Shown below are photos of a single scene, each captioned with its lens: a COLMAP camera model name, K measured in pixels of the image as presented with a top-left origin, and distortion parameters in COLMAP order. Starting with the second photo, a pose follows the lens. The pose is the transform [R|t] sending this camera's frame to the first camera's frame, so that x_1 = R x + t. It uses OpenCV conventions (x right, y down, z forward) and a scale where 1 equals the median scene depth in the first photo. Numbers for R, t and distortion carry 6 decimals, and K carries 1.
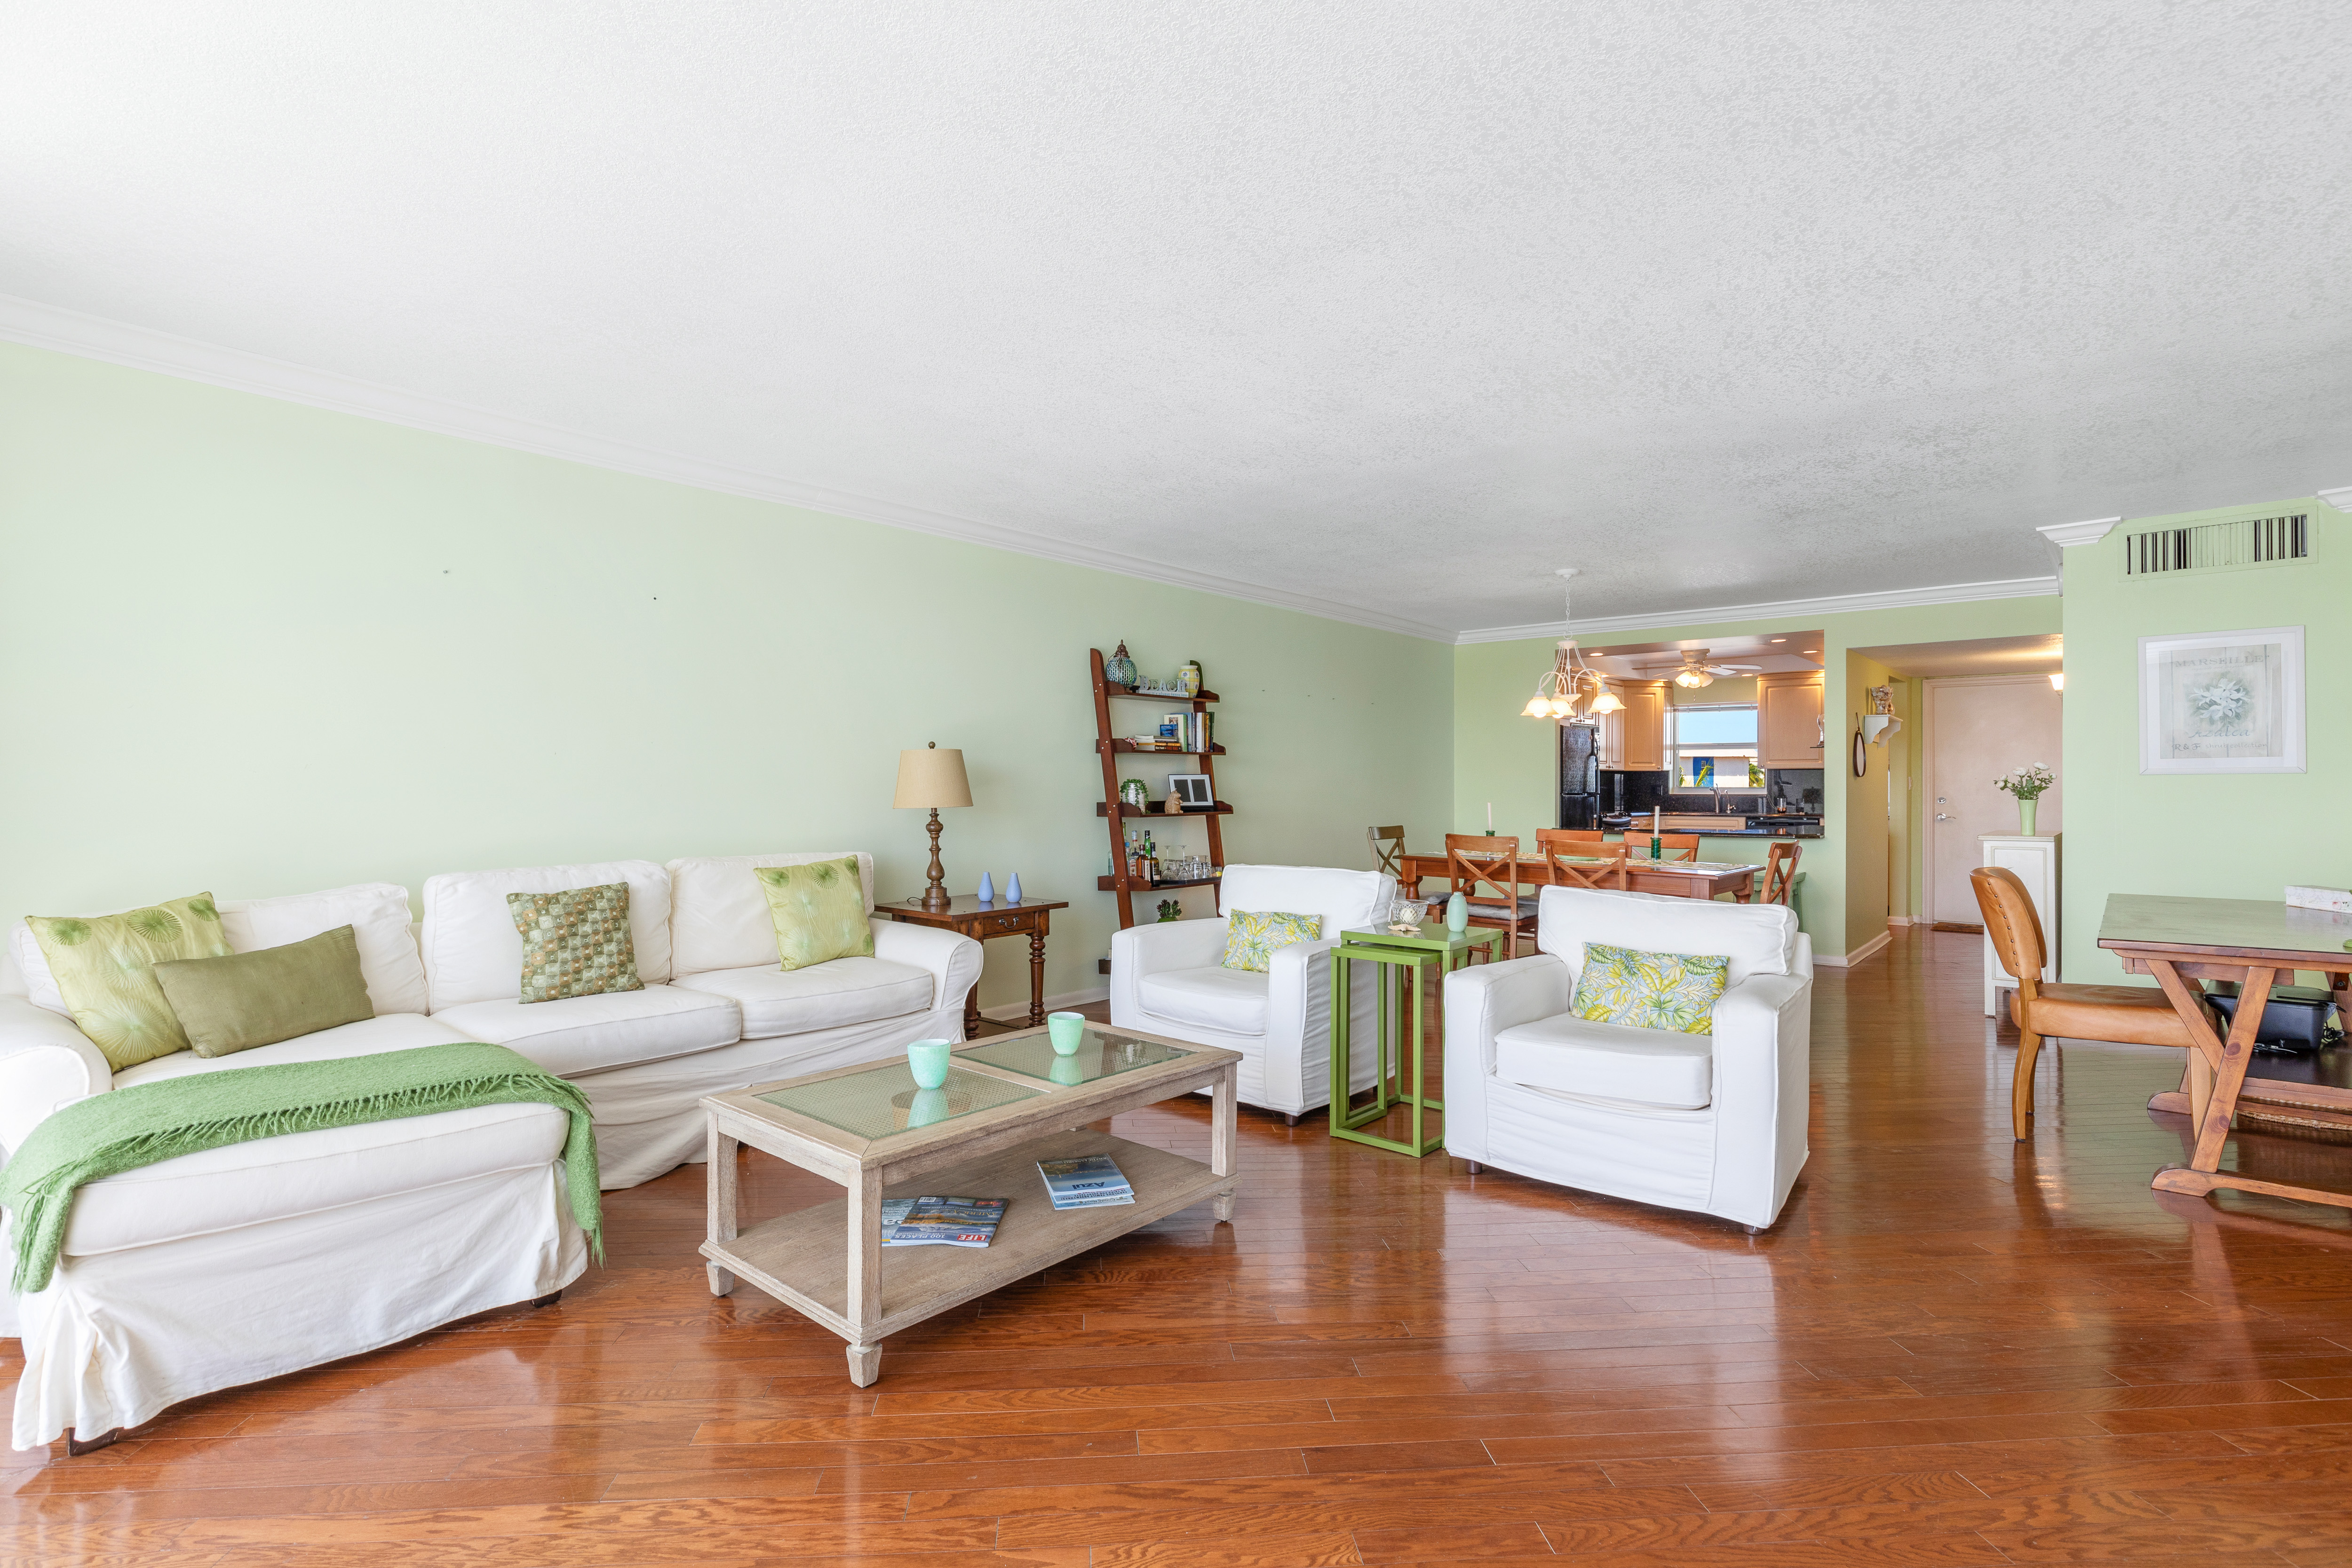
lens RADIAL K [[1075.2, 0, 1176.0], [0, 1075.2, 784.0], [0, 0, 1]] dist [0.001597, -0.000011]
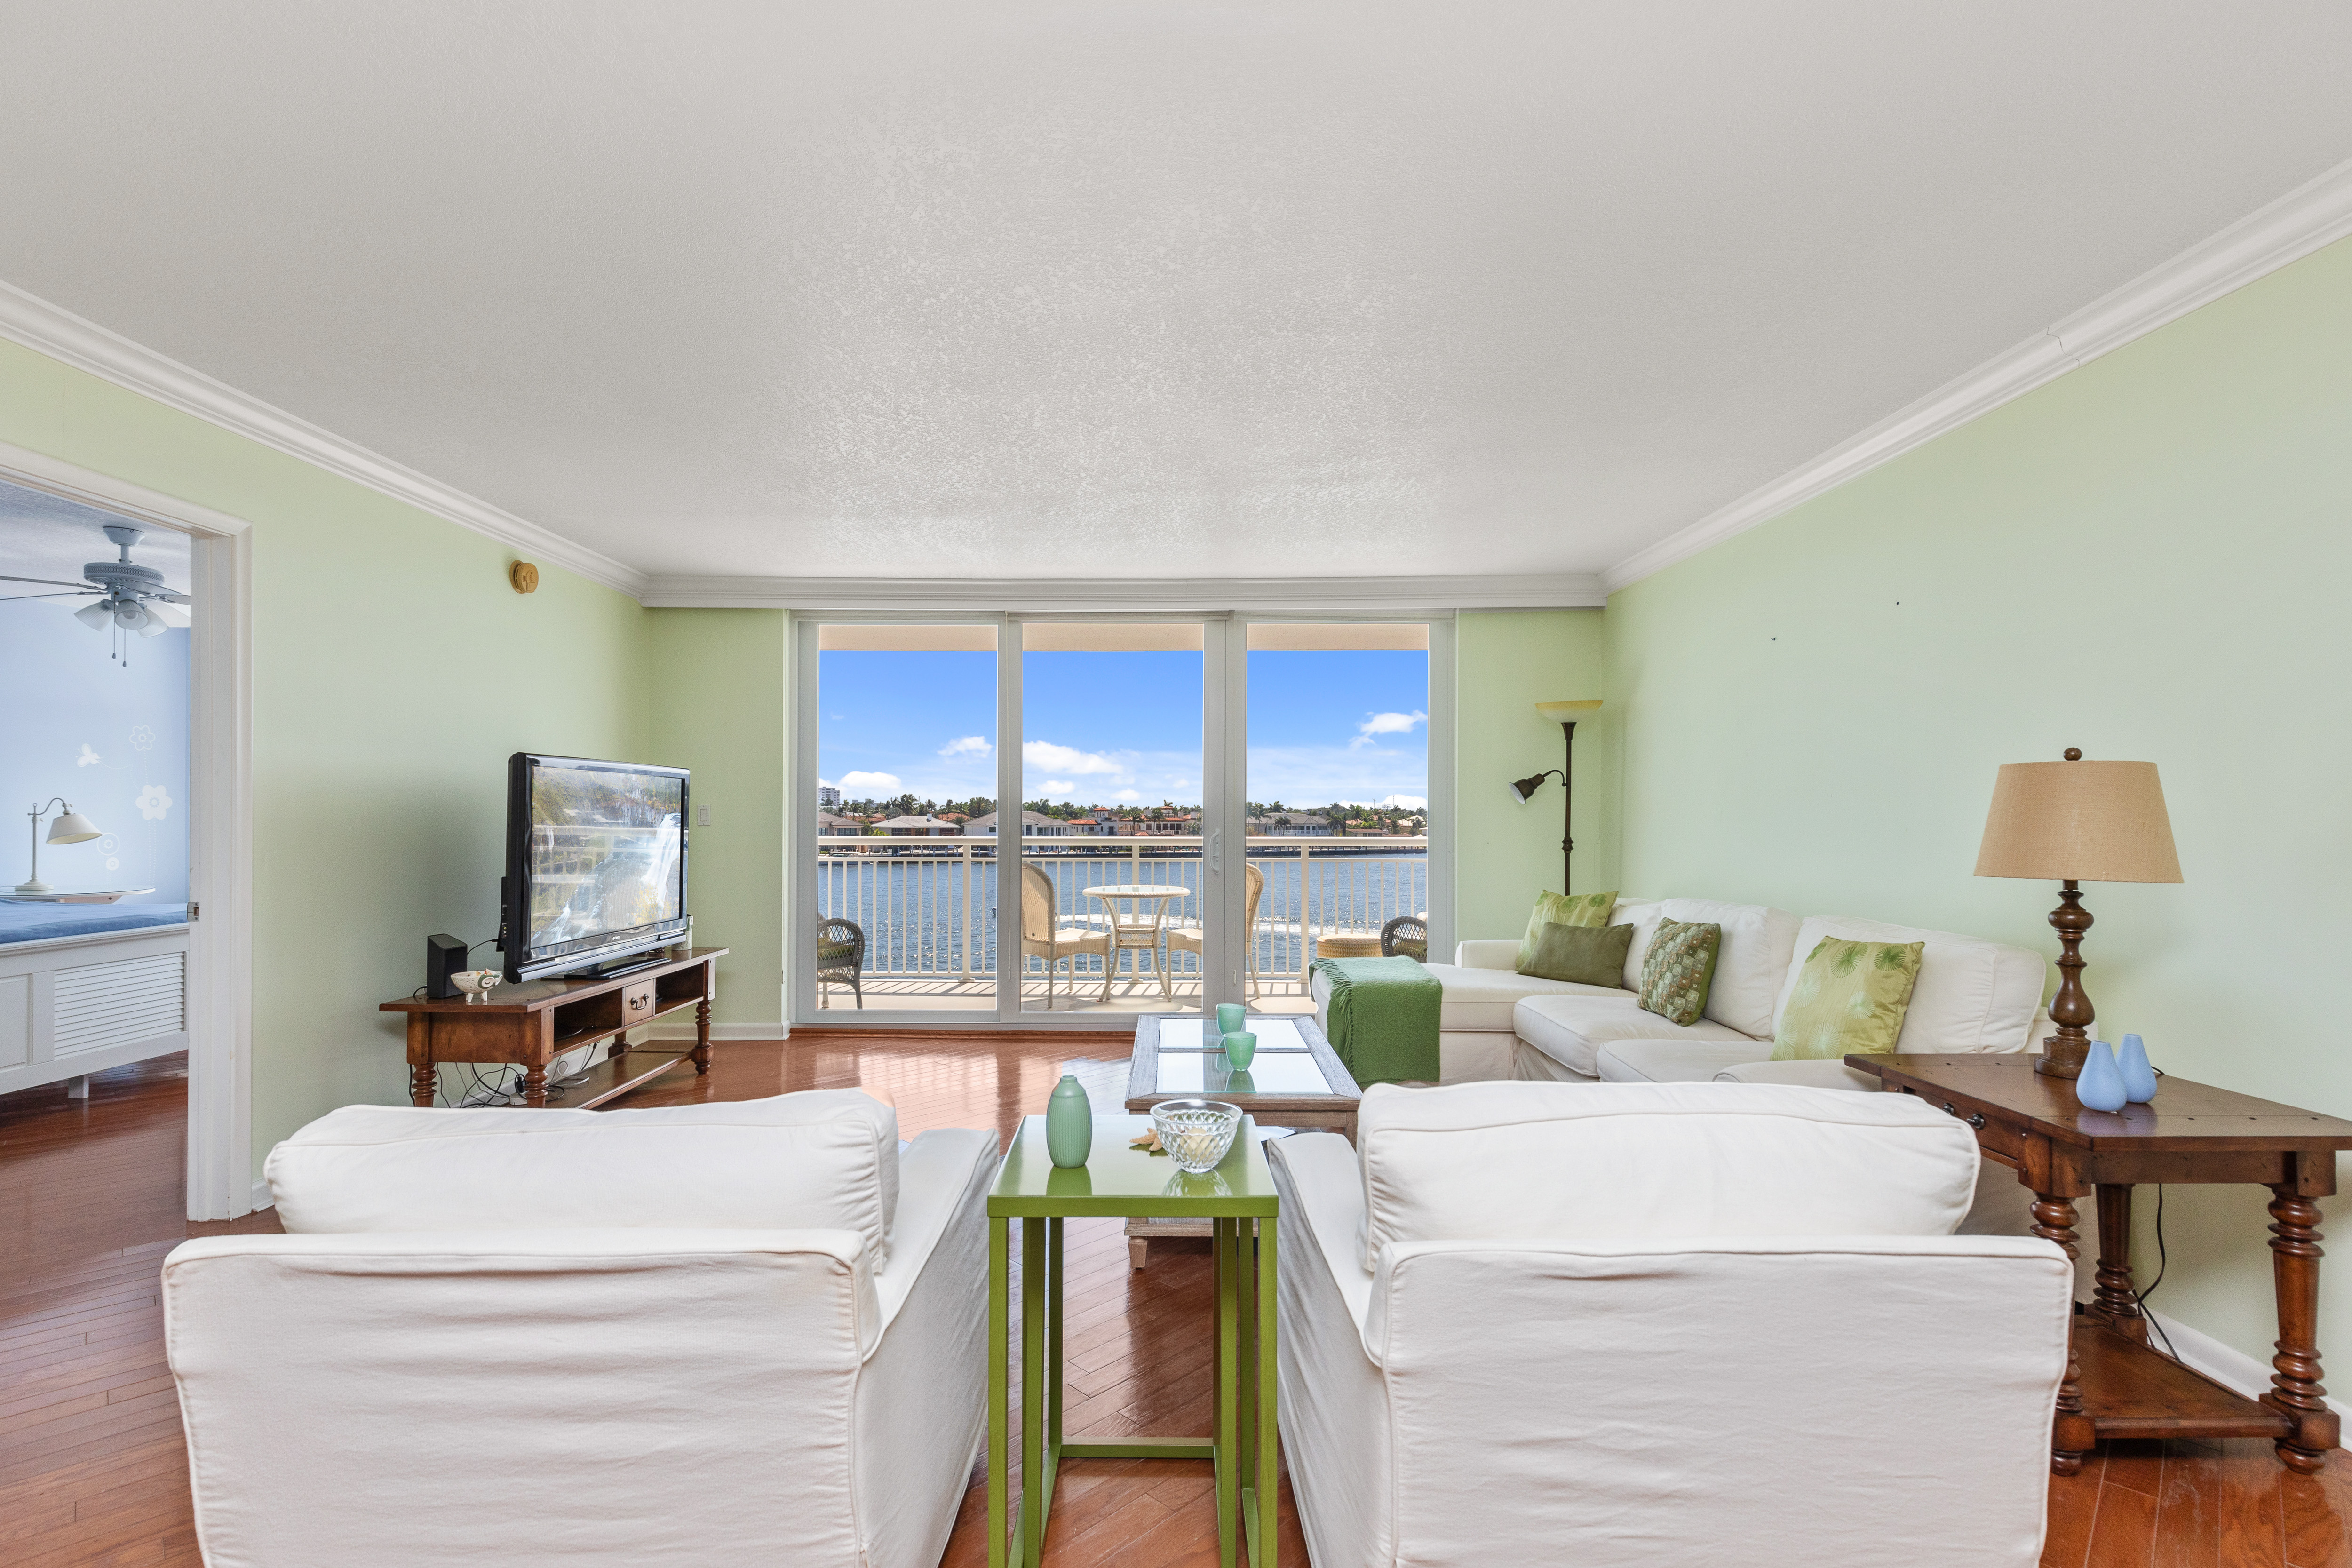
lens RADIAL K [[1067.1, 0, 1160.6], [0, 1067.1, 820.3], [0, 0, 1]] dist [0.003017, -0.000331]
pose [[-0.757510, -0.004659, -0.652807, 0.250520], [-0.007595, 0.999970, 0.001677, -0.002060], [0.652779, 0.006228, -0.757523, 0.656402]]
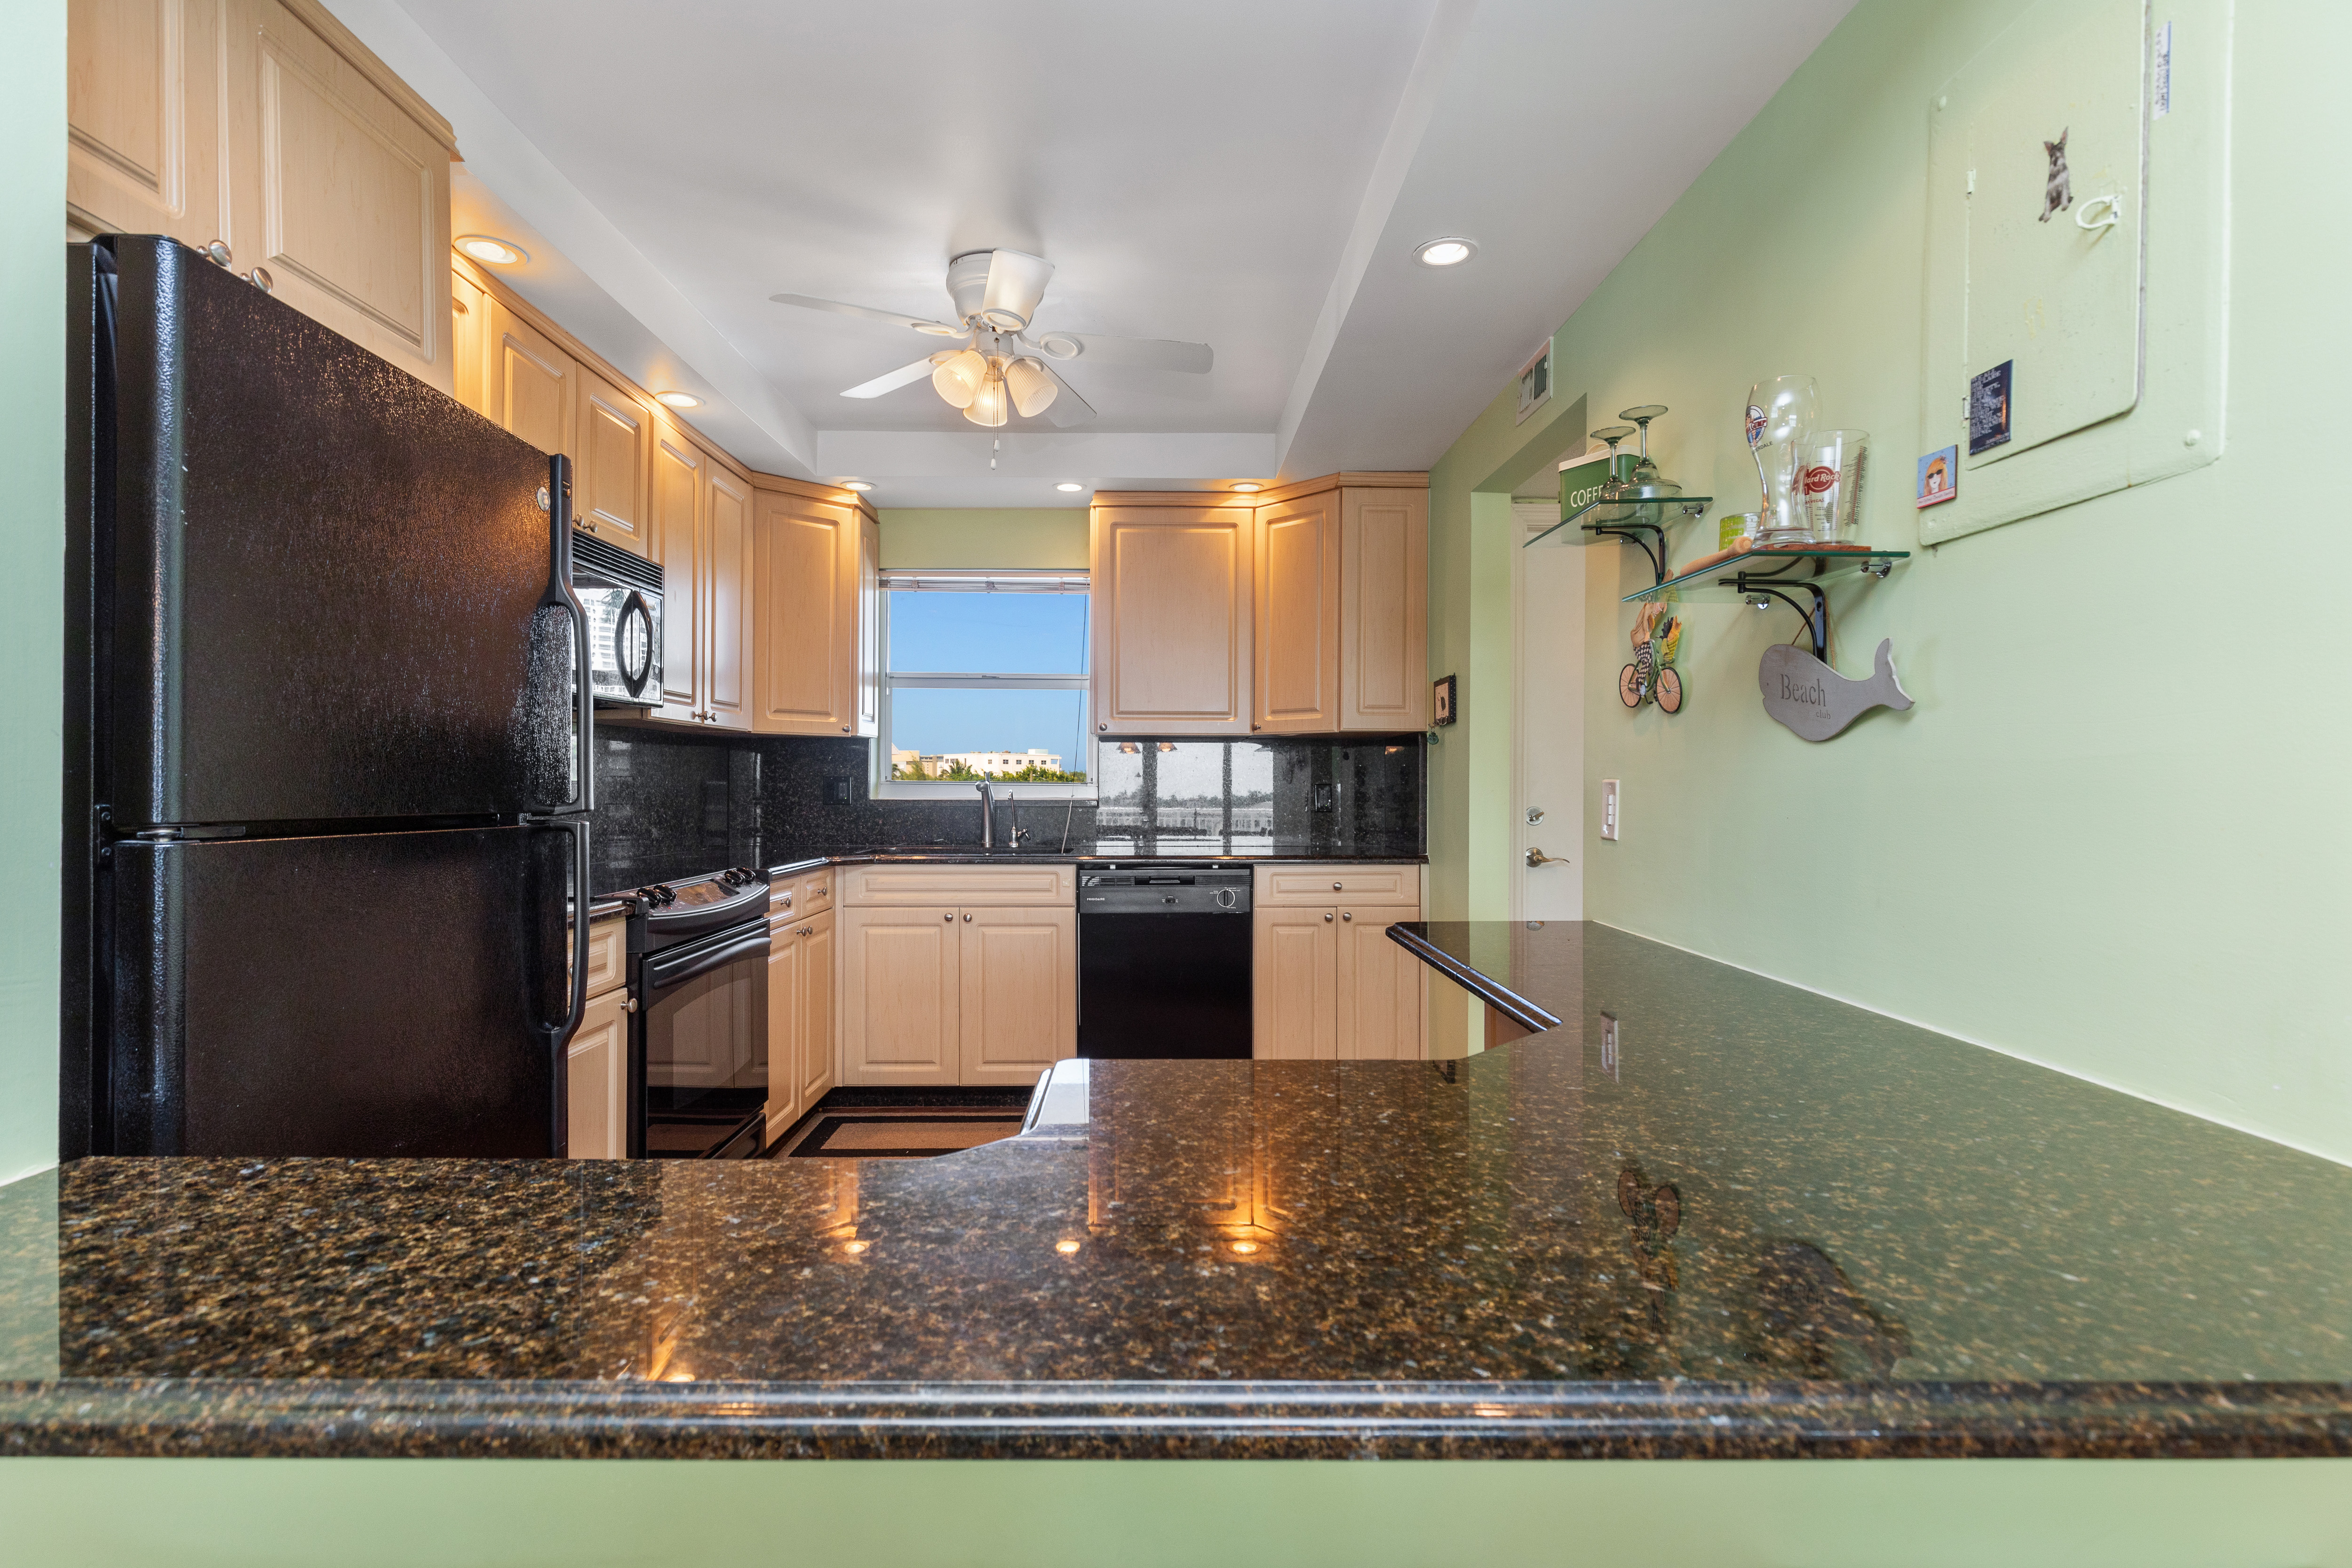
lens RADIAL K [[1103.8, 0, 1148.2], [0, 1103.8, 785.3], [0, 0, 1]] dist [0.000873, -0.000258]
pose [[0.751050, 0.001675, 0.660243, 0.406063], [-0.004472, 0.999987, 0.002550, 0.003324], [-0.660230, -0.004868, 0.751047, 0.948927]]
